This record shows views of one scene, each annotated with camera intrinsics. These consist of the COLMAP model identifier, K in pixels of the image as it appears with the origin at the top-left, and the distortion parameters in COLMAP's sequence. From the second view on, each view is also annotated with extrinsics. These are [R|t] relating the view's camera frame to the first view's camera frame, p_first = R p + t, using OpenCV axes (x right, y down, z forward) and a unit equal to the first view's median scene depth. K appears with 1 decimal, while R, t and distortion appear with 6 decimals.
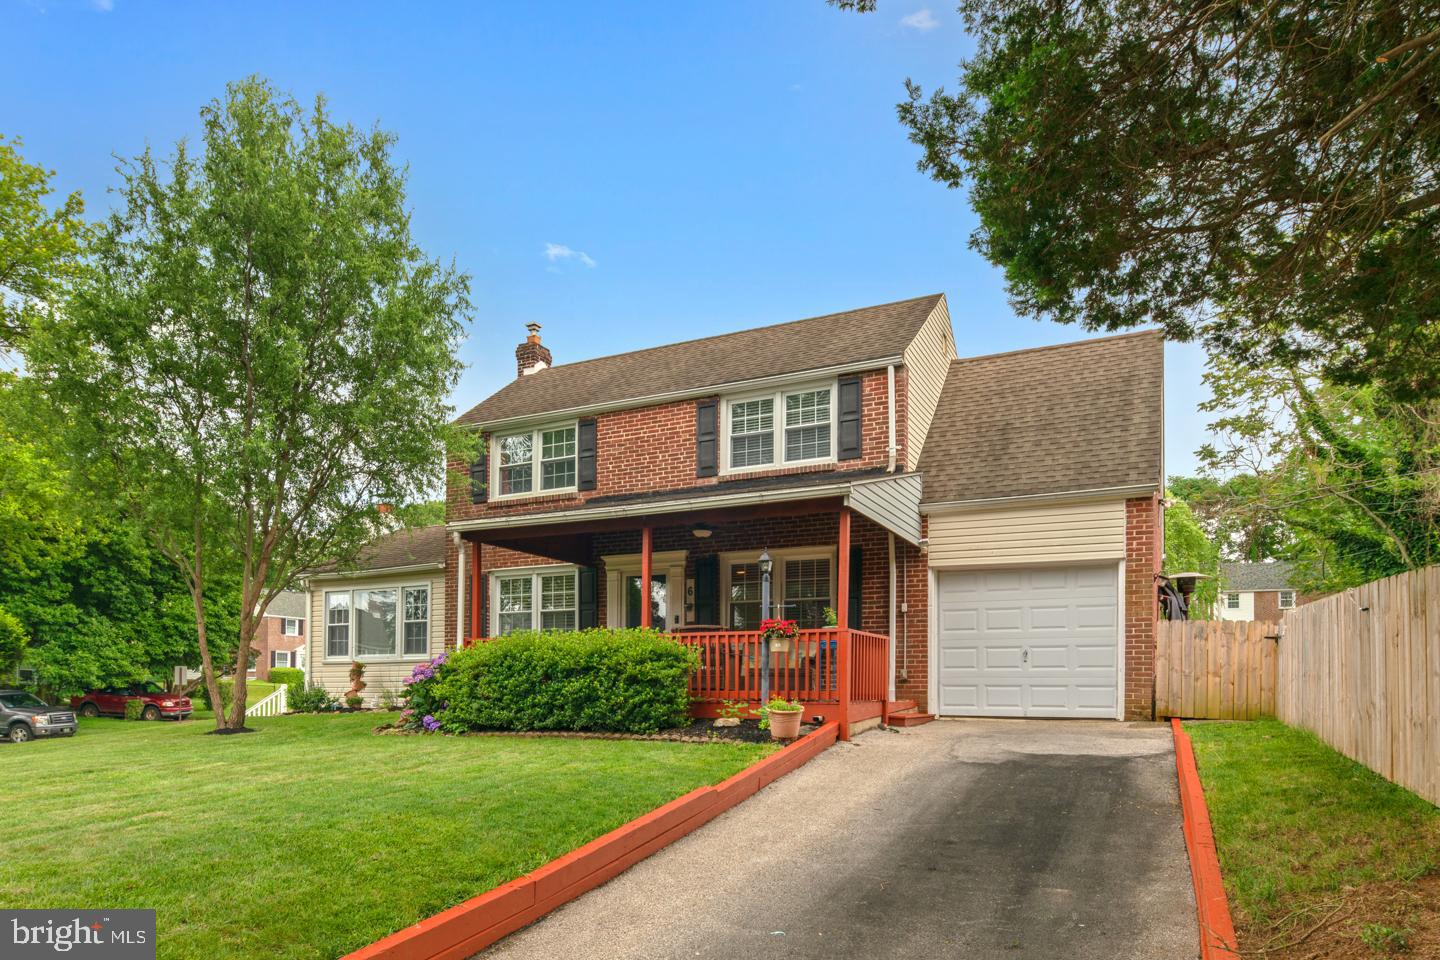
lens RADIAL K [[731.9, 0, 723.6], [0, 731.9, 464.9], [0, 0, 1]] dist [0.001180, 0.000197]
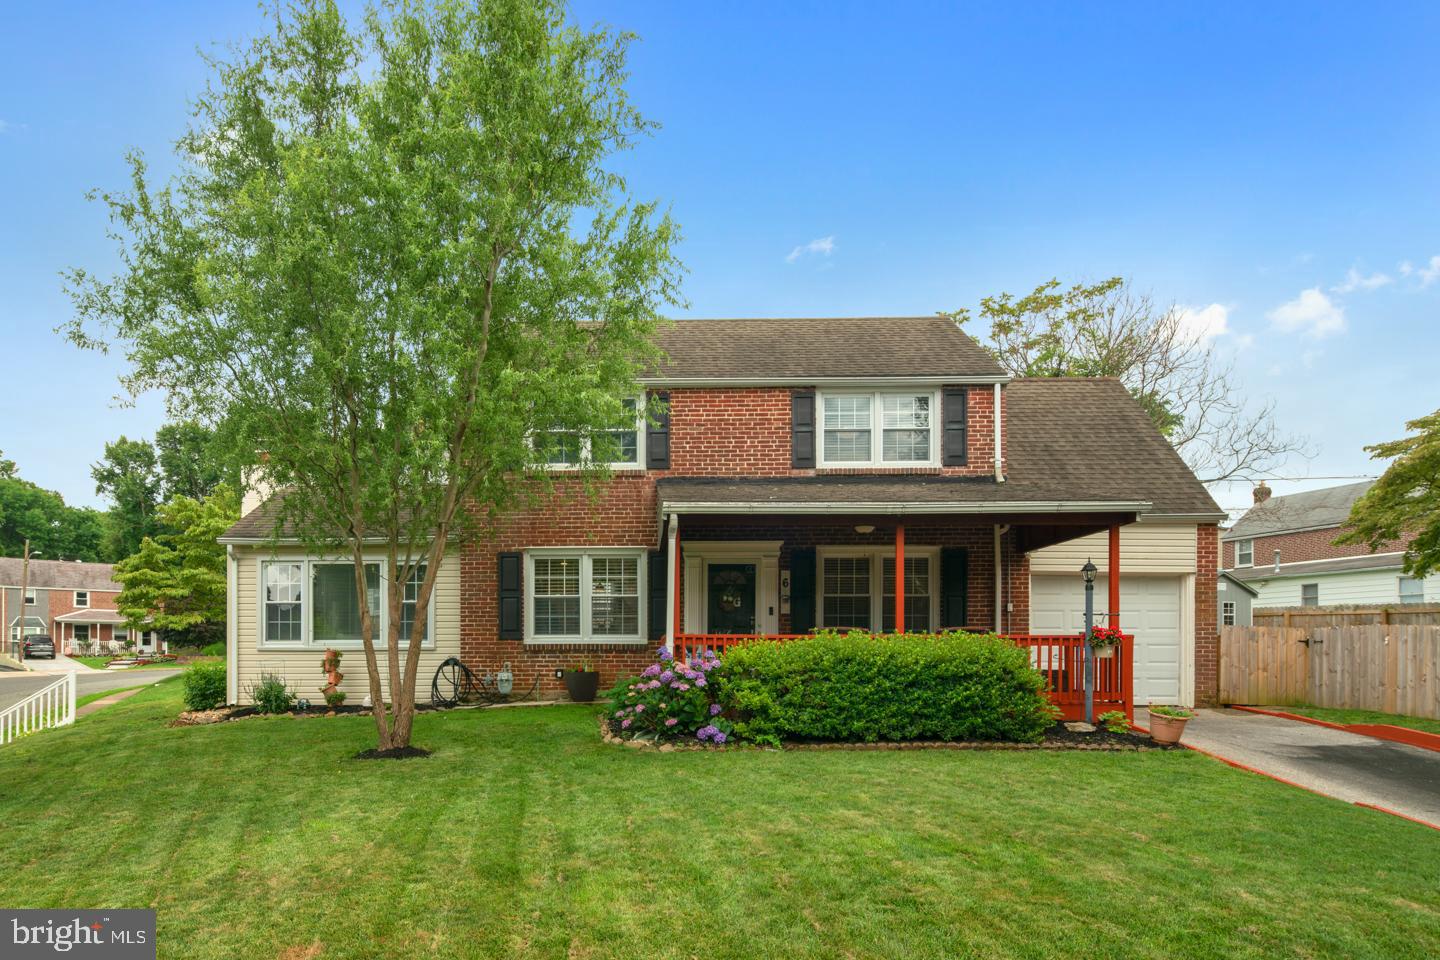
lens RADIAL K [[710.7, 0, 721.2], [0, 710.7, 458.8], [0, 0, 1]] dist [0.001044, -0.000103]
pose [[0.935821, 0.094193, 0.339657, -0.467796], [-0.100503, 0.994936, 0.000990, 0.014417], [-0.337844, -0.035063, 0.940549, 0.135003]]
